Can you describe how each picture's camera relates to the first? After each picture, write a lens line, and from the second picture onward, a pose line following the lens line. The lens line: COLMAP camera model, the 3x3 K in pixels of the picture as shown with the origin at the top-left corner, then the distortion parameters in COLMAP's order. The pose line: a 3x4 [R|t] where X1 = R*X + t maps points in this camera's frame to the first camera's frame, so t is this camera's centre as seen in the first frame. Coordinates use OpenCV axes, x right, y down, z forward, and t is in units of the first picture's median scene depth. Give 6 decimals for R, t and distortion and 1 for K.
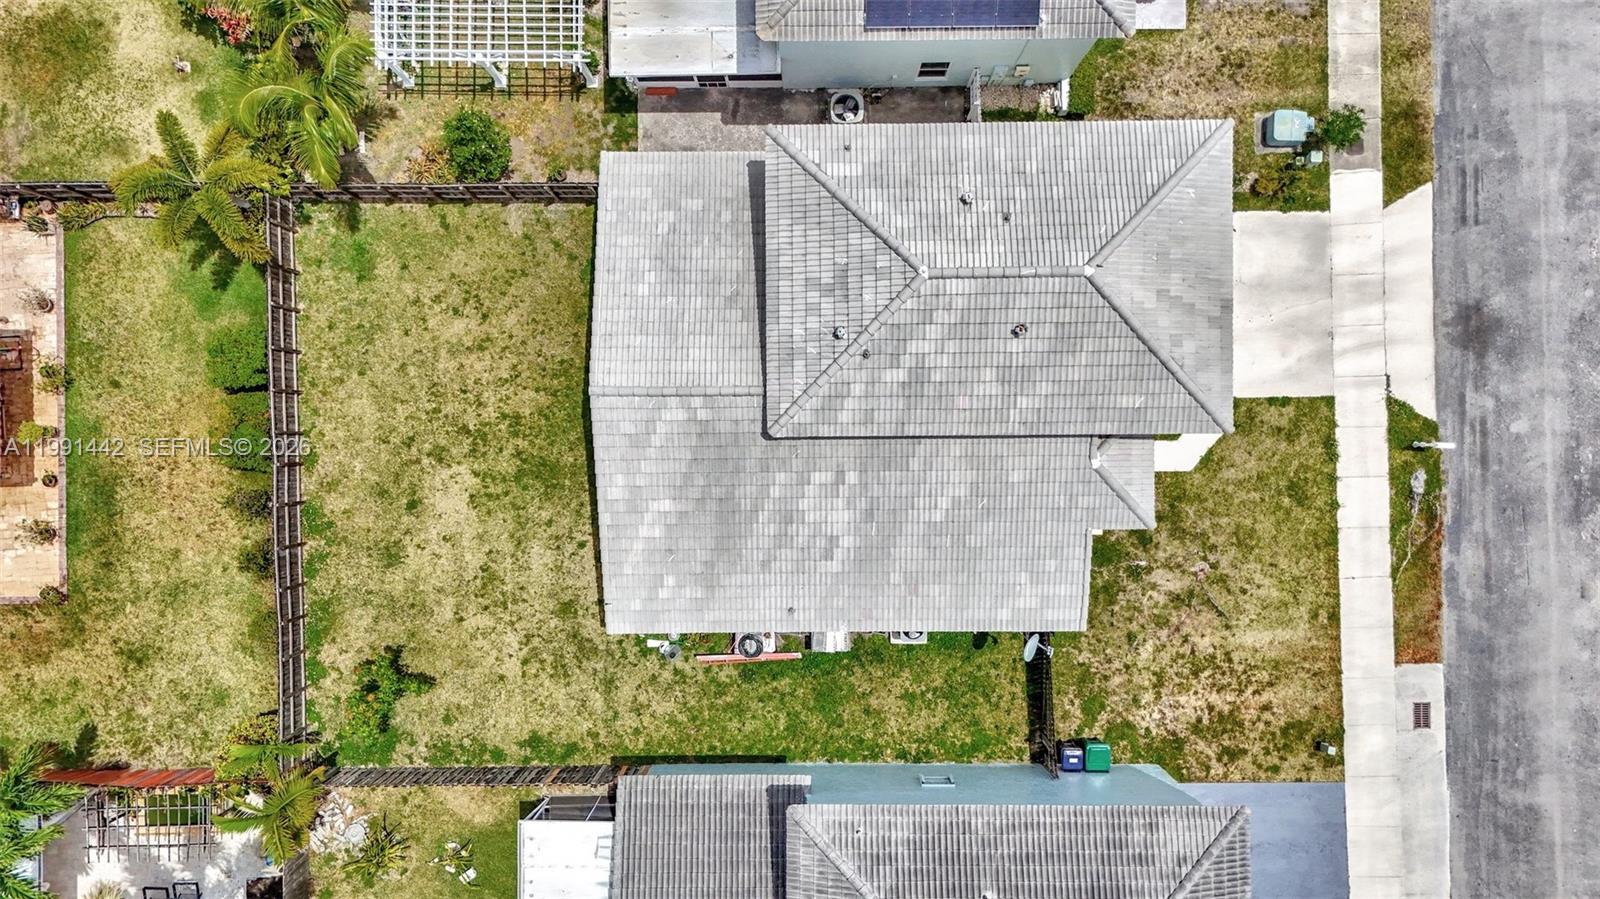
lens RADIAL K [[1169.6, 0, 800.3], [0, 1169.6, 449.1], [0, 0, 1]] dist [0.049883, -0.047656]
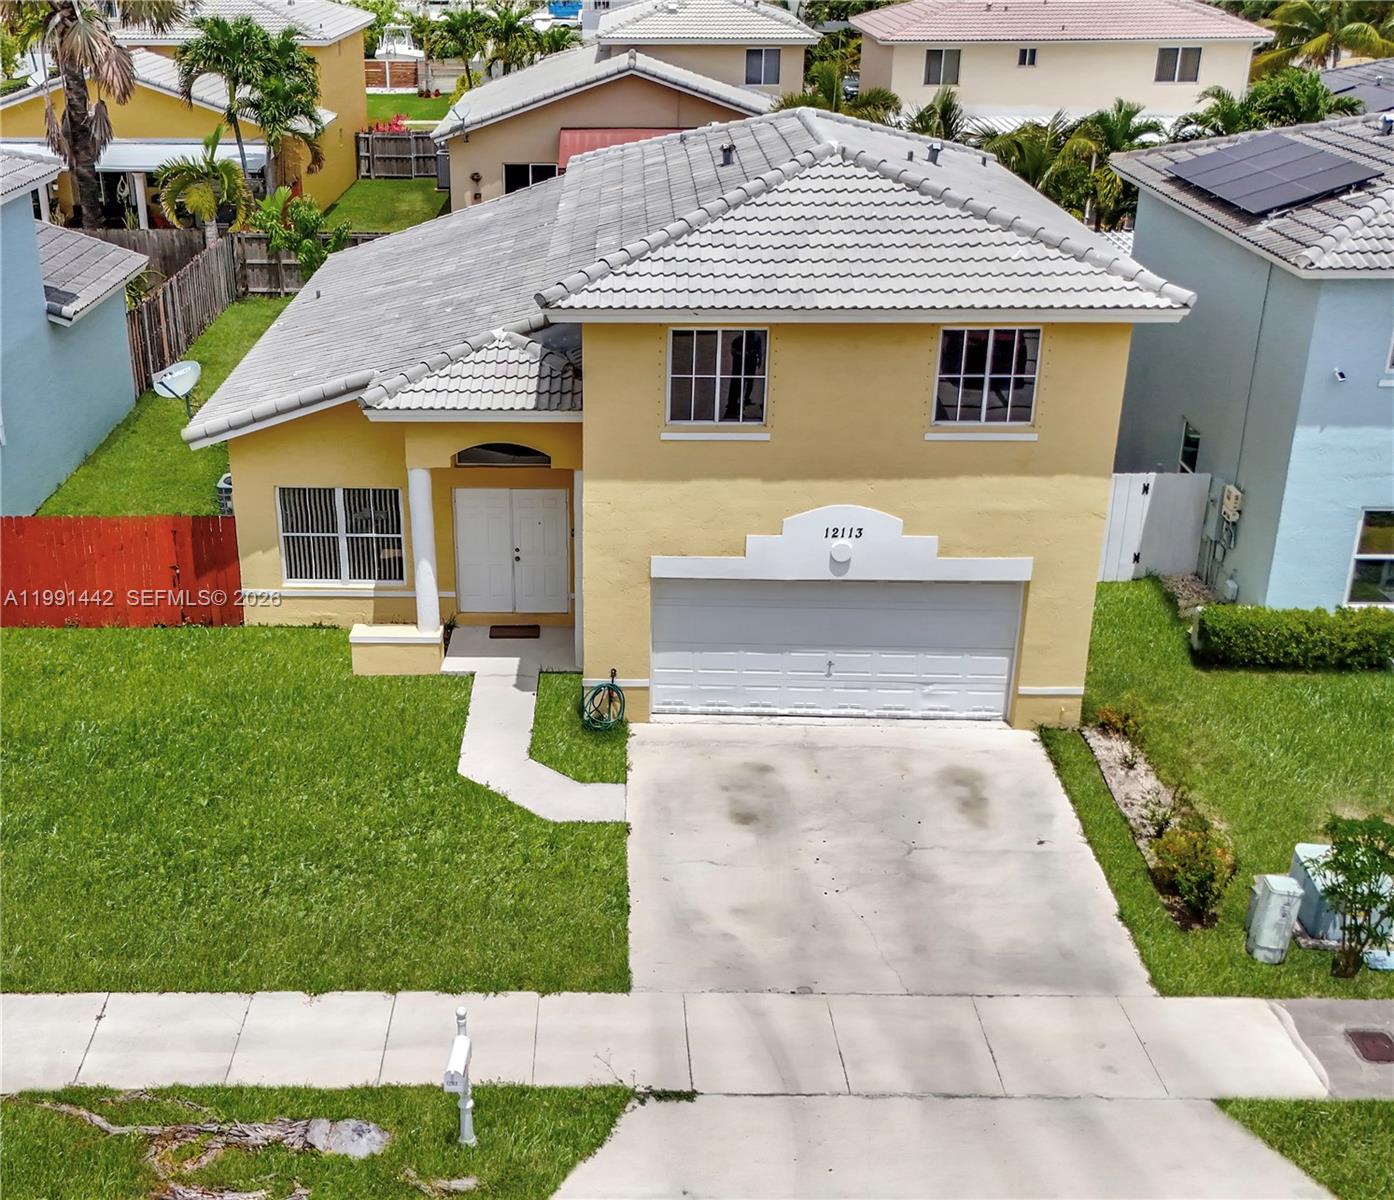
lens RADIAL K [[1607.5, 0, 571.3], [0, 1607.5, 618.9], [0, 0, 1]] dist [0.021958, 0.000000]
pose [[-0.038814, 0.417861, -0.907682, 0.843386], [-0.999233, -0.021022, 0.033051, -0.041194], [-0.005270, 0.908268, 0.418356, 0.697078]]
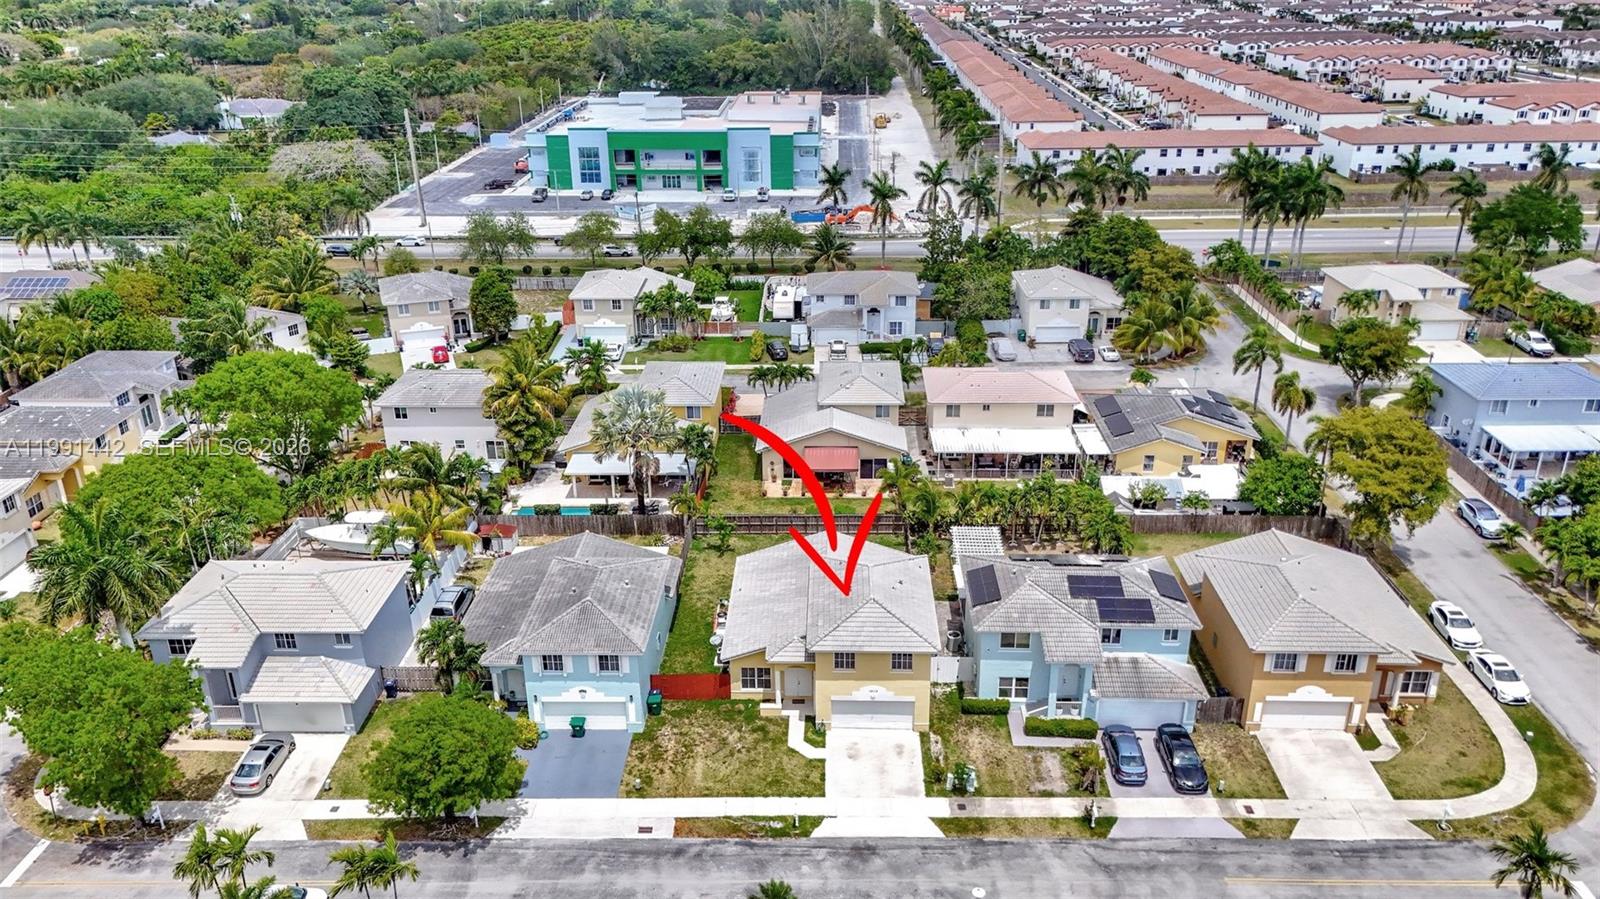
lens RADIAL K [[1169.6, 0, 801.5], [0, 1169.6, 455.7], [0, 0, 1]] dist [0.049883, -0.047656]
pose [[-0.036835, 0.406452, -0.912929, 1.917671], [-0.999321, -0.016004, 0.033196, -0.060508], [-0.001118, 0.913532, 0.406765, -0.238393]]
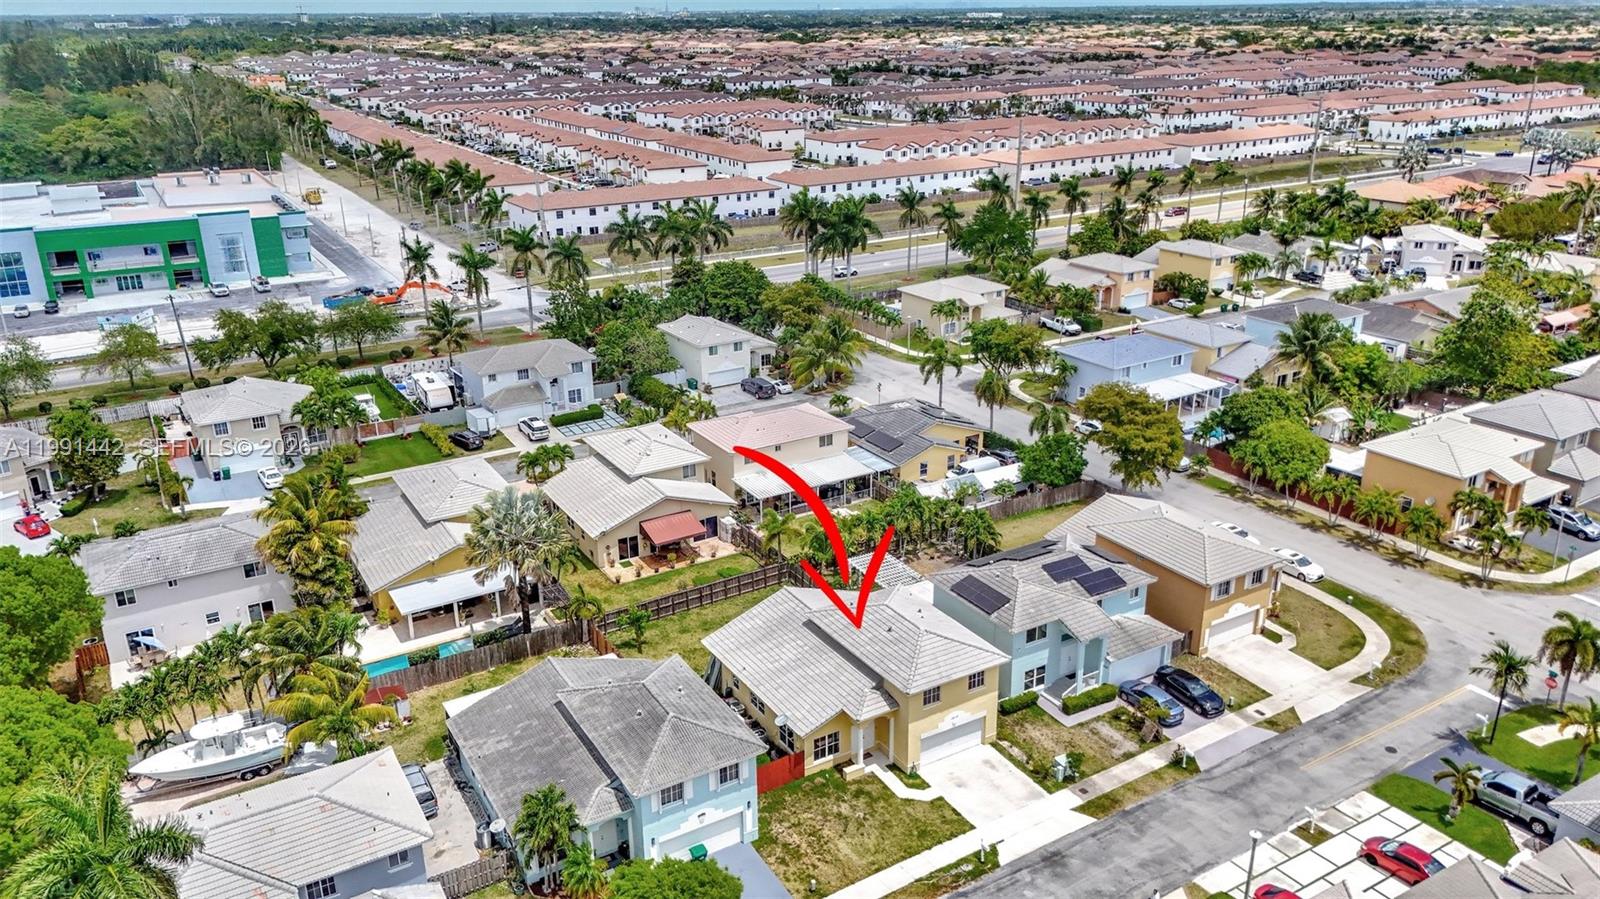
lens RADIAL K [[1169.6, 0, 807.2], [0, 1169.6, 454.7], [0, 0, 1]] dist [0.049883, -0.047656]
pose [[0.509943, 0.310913, -0.802054, 1.626300], [-0.860170, 0.175479, -0.478868, 0.973745], [-0.008142, 0.934099, 0.356922, -0.215225]]
